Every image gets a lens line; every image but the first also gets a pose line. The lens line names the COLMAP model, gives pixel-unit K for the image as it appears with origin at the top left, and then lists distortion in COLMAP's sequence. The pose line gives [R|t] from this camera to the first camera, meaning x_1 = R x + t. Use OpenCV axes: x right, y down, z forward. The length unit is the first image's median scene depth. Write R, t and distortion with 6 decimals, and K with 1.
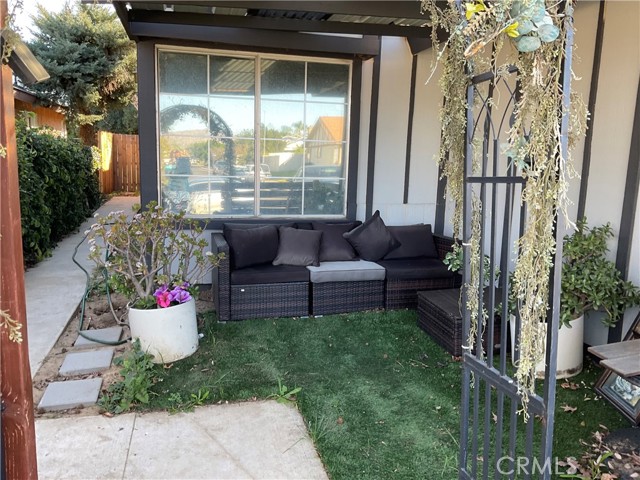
lens RADIAL K [[524.7, 0, 318.7], [0, 524.7, 236.9], [0, 0, 1]] dist [0.045000, -0.088211]
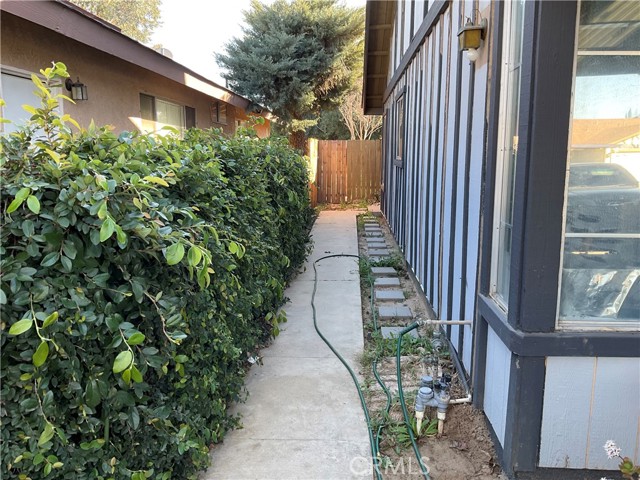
lens RADIAL K [[524.7, 0, 321.5], [0, 524.7, 240.5], [0, 0, 1]] dist [0.045000, -0.088211]
pose [[0.948038, 0.022726, -0.317346, -0.131610], [-0.020619, 0.999737, 0.009997, -0.044426], [0.317490, -0.002935, 0.948257, 0.199315]]
